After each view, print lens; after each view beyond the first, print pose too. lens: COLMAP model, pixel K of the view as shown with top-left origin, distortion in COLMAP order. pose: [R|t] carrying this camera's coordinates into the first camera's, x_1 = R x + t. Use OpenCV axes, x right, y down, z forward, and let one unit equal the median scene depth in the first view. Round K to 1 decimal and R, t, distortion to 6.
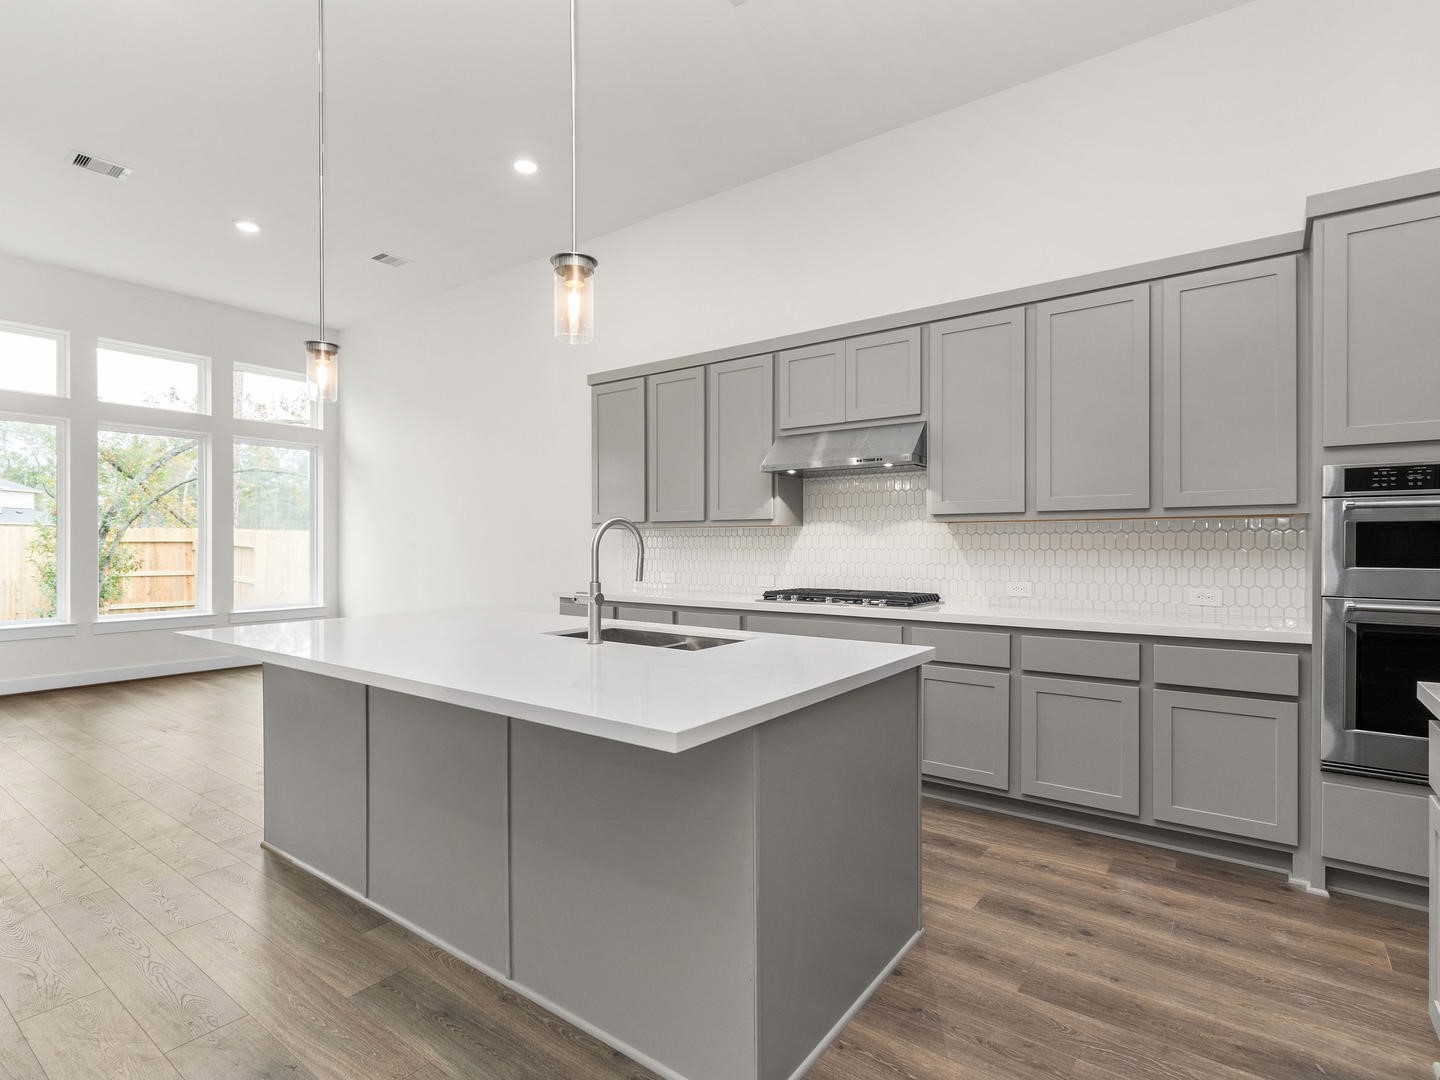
lens RADIAL K [[730.2, 0, 713.1], [0, 730.2, 542.7], [0, 0, 1]] dist [0.002258, -0.000302]
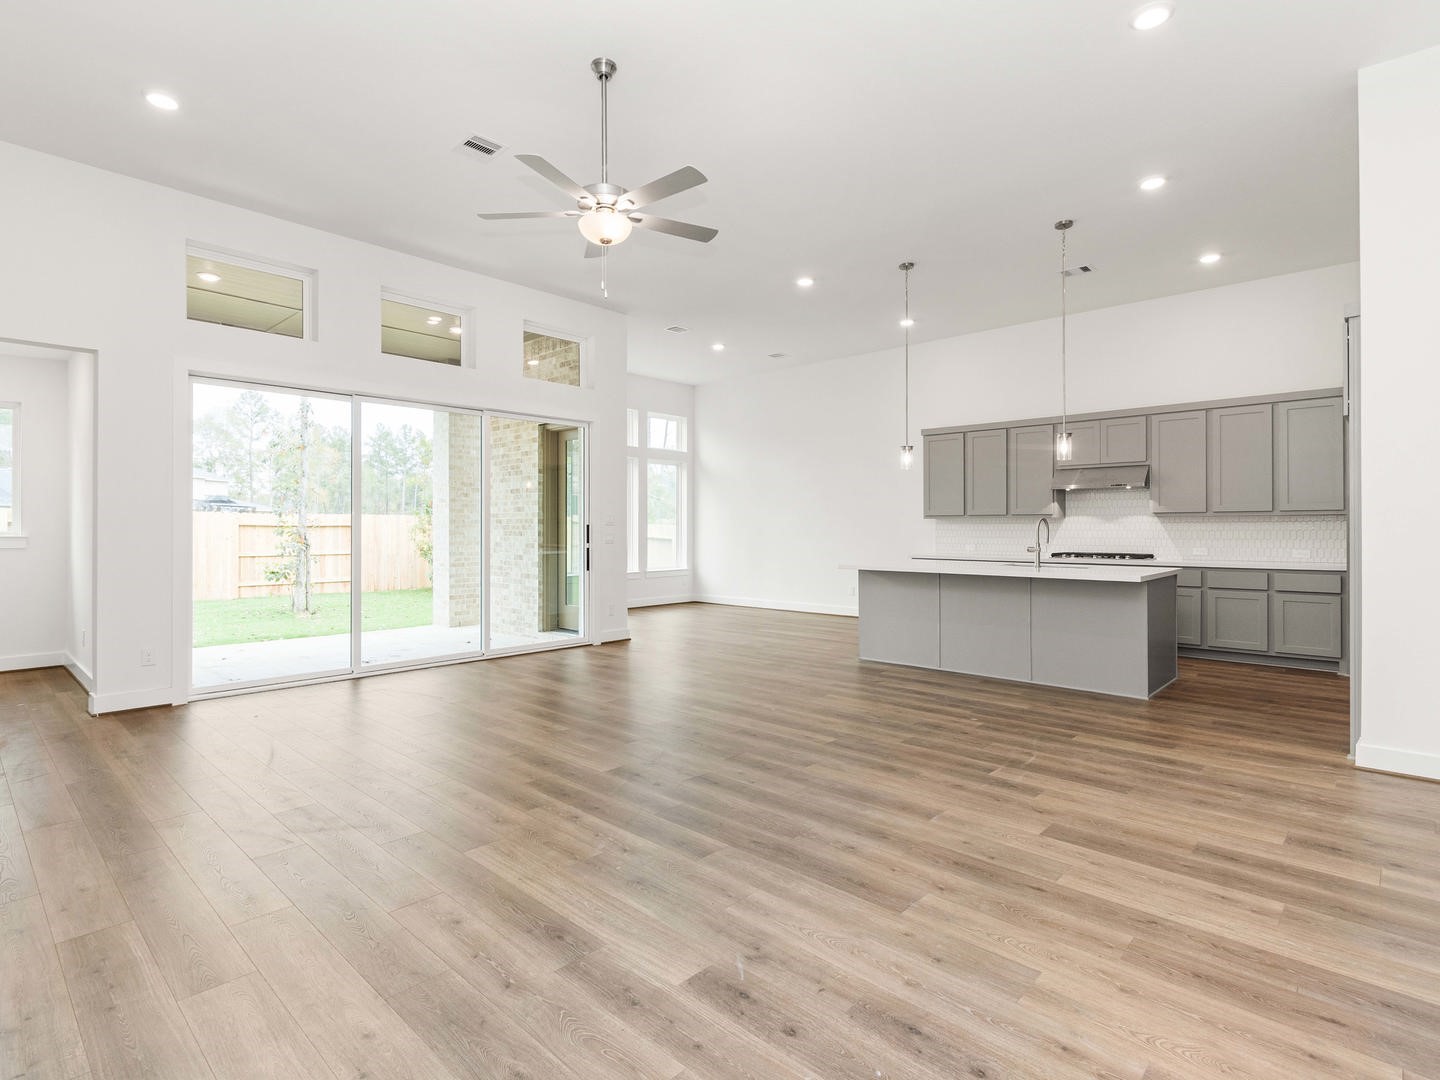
lens RADIAL K [[735.9, 0, 720.4], [0, 735.9, 520.6], [0, 0, 1]] dist [0.003506, 0.000517]
pose [[0.994052, -0.001725, -0.108897, -0.604937], [0.001000, 0.999977, -0.006718, -0.004945], [0.108906, 0.006570, 0.994030, -1.032871]]
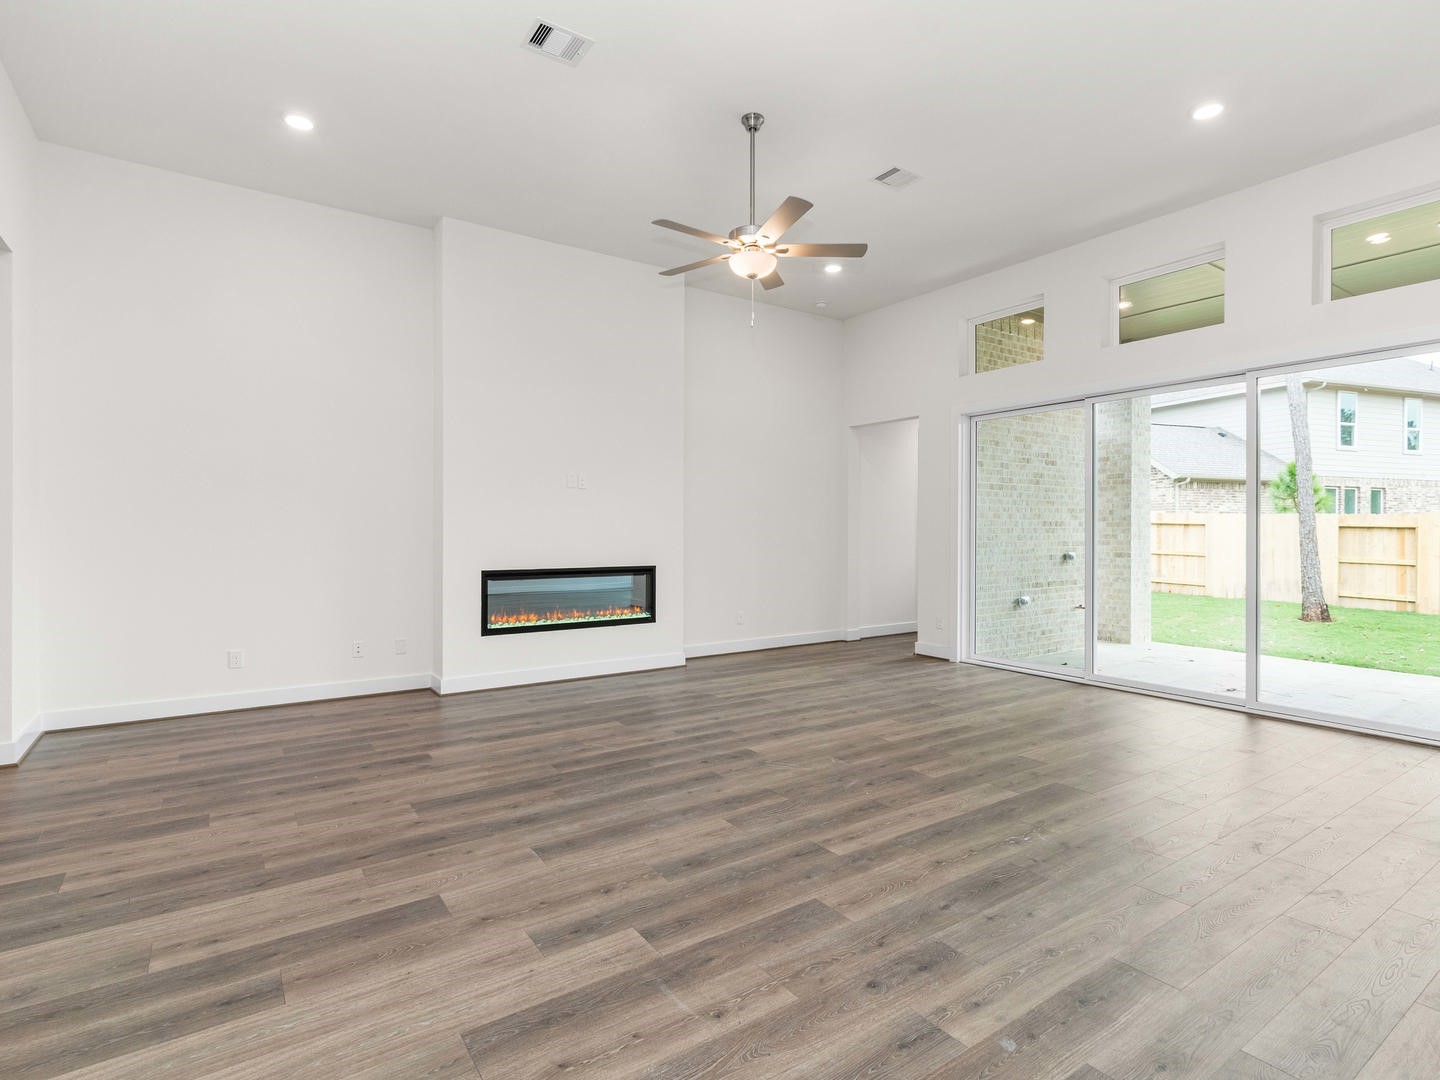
lens RADIAL K [[730.2, 0, 713.1], [0, 730.2, 542.7], [0, 0, 1]] dist [0.002258, -0.000302]
pose [[-0.321669, 0.013919, -0.946750, 0.162553], [-0.001207, 0.999885, 0.015110, -0.003780], [0.946851, 0.006003, -0.321615, 0.191479]]
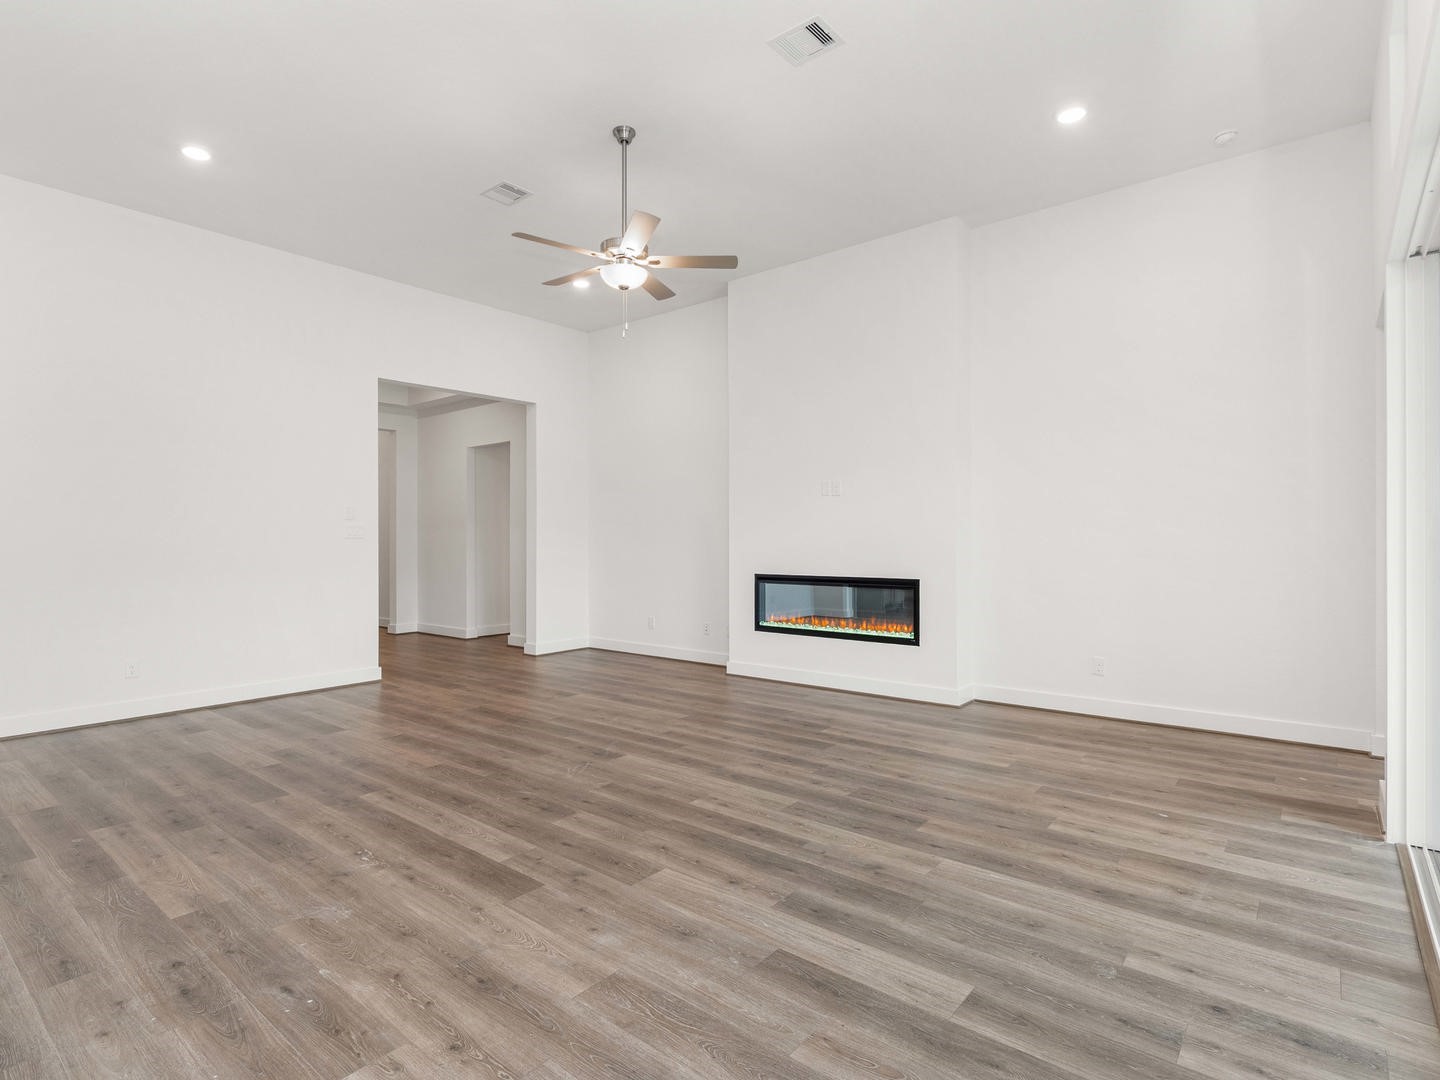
lens RADIAL K [[742.8, 0, 720.0], [0, 742.8, 540.0], [0, 0, 1]] dist [0.003352, 0.000333]
pose [[-0.999170, 0.002966, 0.040635, -1.041742], [0.003033, 0.999994, 0.001581, -0.006441], [-0.040630, 0.001703, -0.999173, 0.988827]]
